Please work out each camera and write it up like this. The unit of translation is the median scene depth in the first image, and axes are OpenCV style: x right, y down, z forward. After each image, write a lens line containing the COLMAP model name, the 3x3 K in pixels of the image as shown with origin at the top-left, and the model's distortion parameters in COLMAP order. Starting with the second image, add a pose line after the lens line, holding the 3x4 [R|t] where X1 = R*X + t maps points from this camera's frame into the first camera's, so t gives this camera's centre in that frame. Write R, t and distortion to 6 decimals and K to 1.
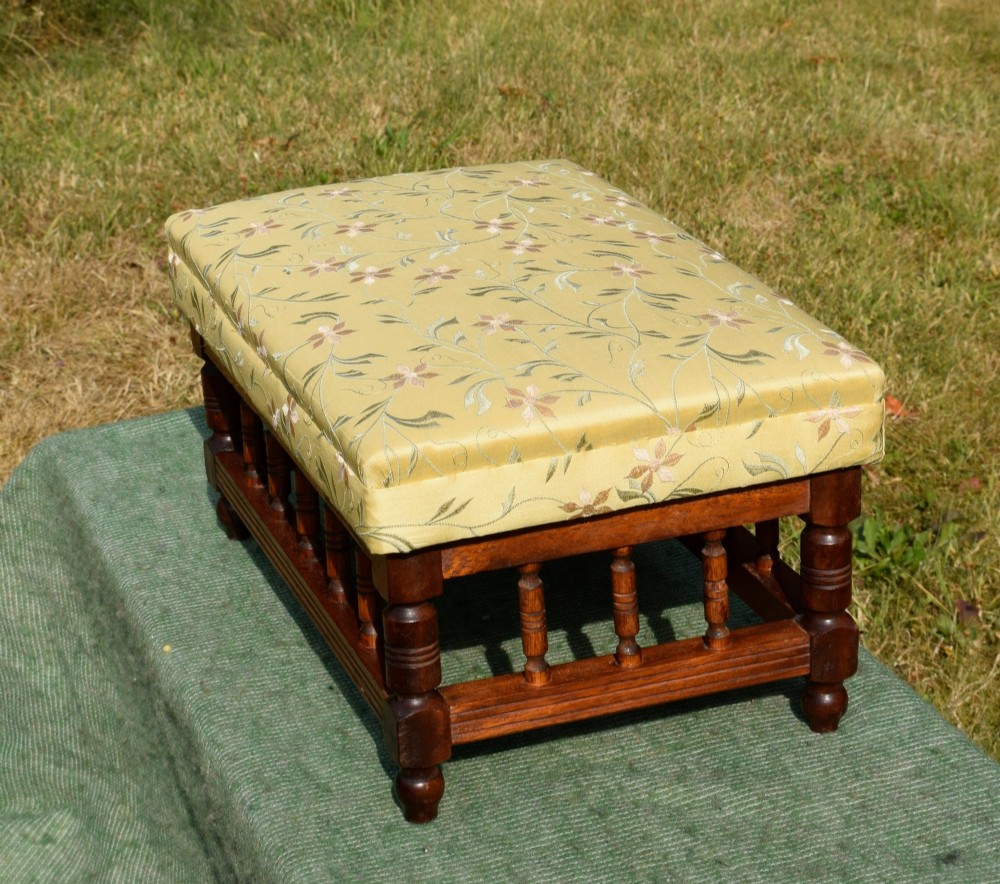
lens RADIAL K [[2498.7, 0, 504.2], [0, 2498.7, 438.1], [0, 0, 1]] dist [-0.008728, 0.000000]
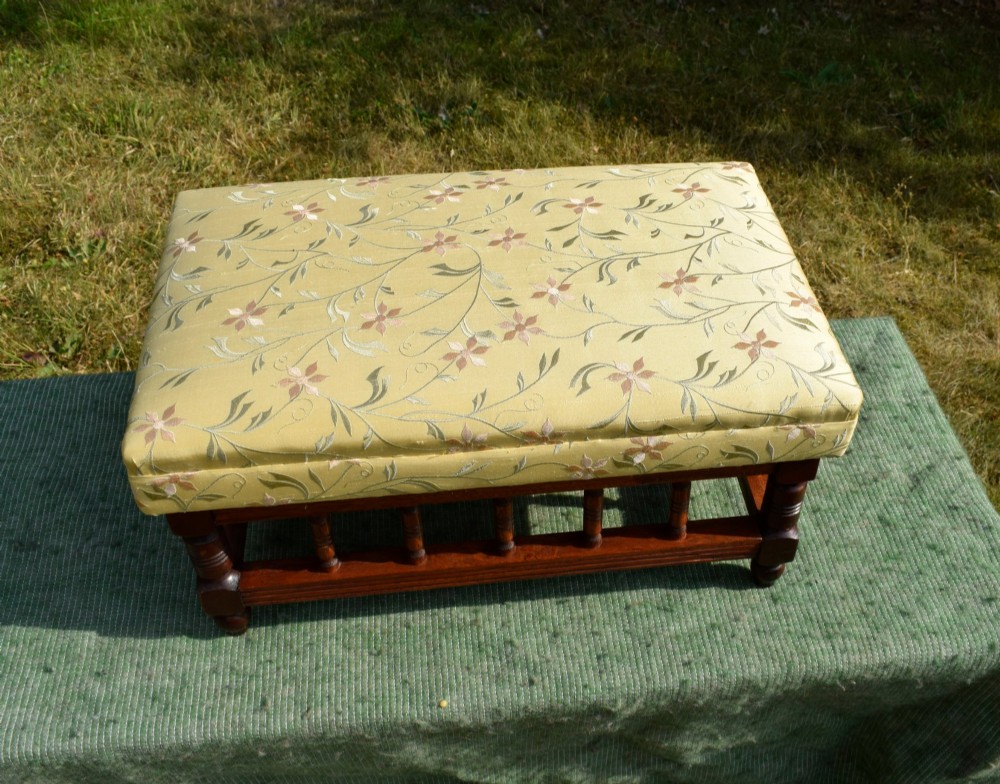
lens RADIAL K [[1068.6, 0, 558.9], [0, 1068.6, 401.1], [0, 0, 1]] dist [-0.028270, 0.000000]
pose [[0.214257, -0.648799, 0.730174, -0.406691], [0.331194, 0.751505, 0.570570, -0.297429], [-0.918915, 0.119580, 0.375894, 0.766735]]
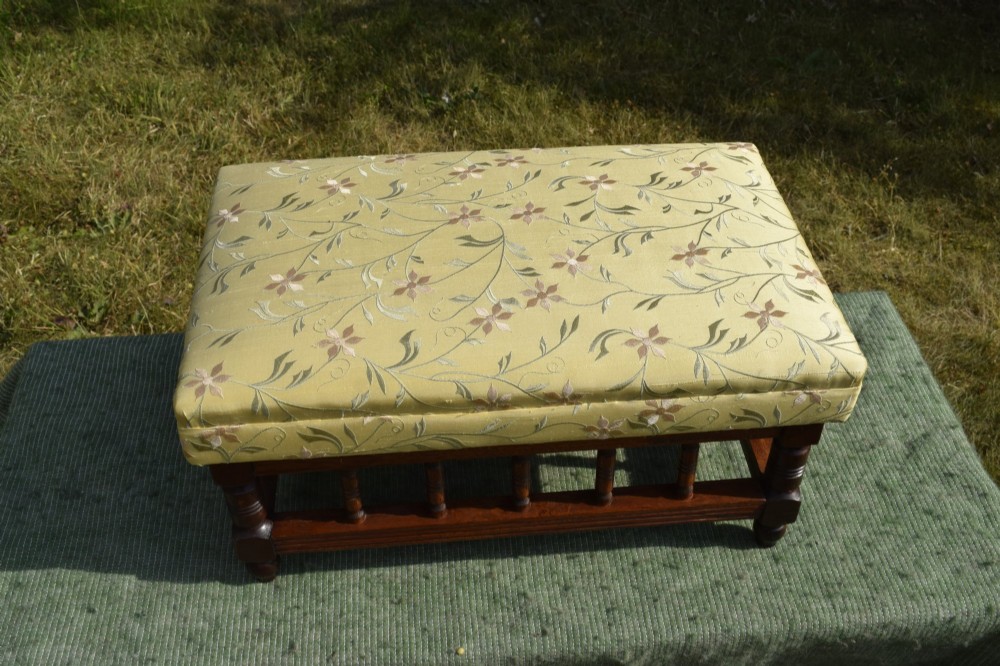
lens RADIAL K [[1032.2, 0, 498.1], [0, 1032.2, 336.1], [0, 0, 1]] dist [-0.025027, 0.000000]
pose [[0.254239, -0.619478, 0.742704, -0.422758], [0.344147, 0.775621, 0.529127, -0.307612], [-0.903839, 0.121075, 0.410384, 0.777144]]
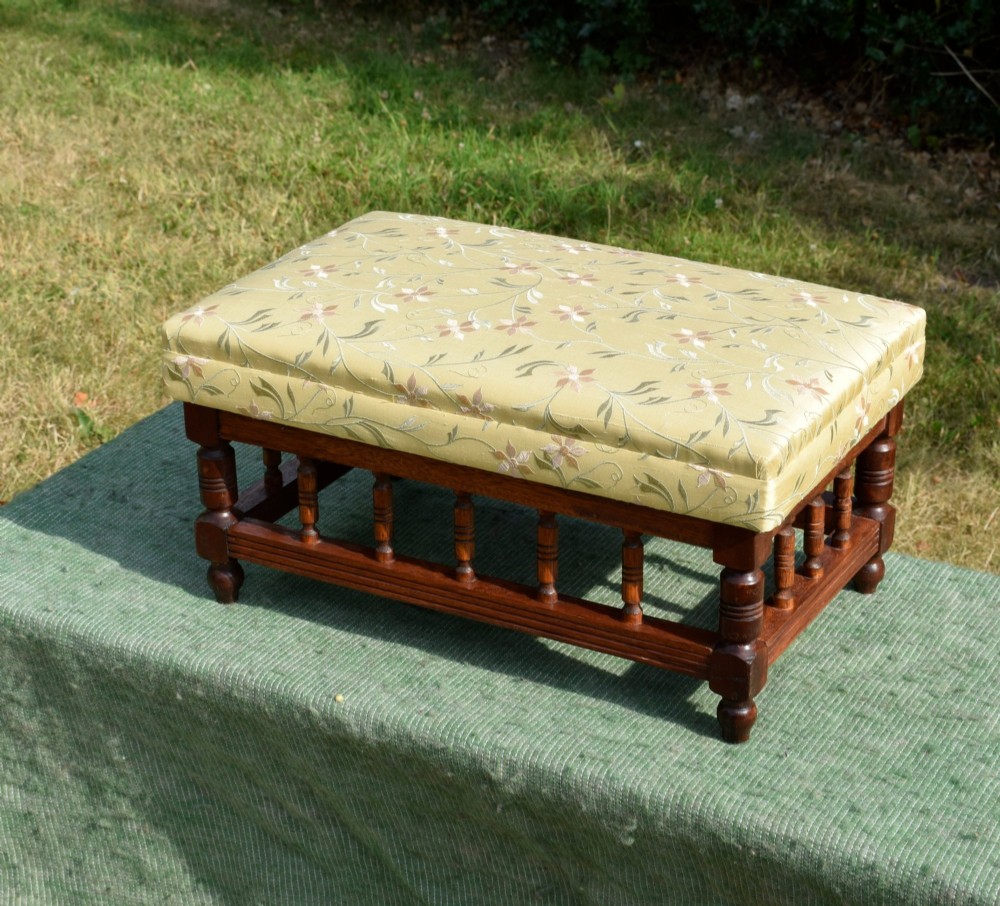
lens RADIAL K [[2216.0, 0, 504.7], [0, 2216.0, 452.9], [0, 0, 1]] dist [-0.018625, 0.000000]
pose [[0.749318, -0.237177, 0.618280, -0.681375], [0.217198, 0.970036, 0.108882, -0.116108], [-0.625578, 0.052702, 0.778379, 0.186838]]
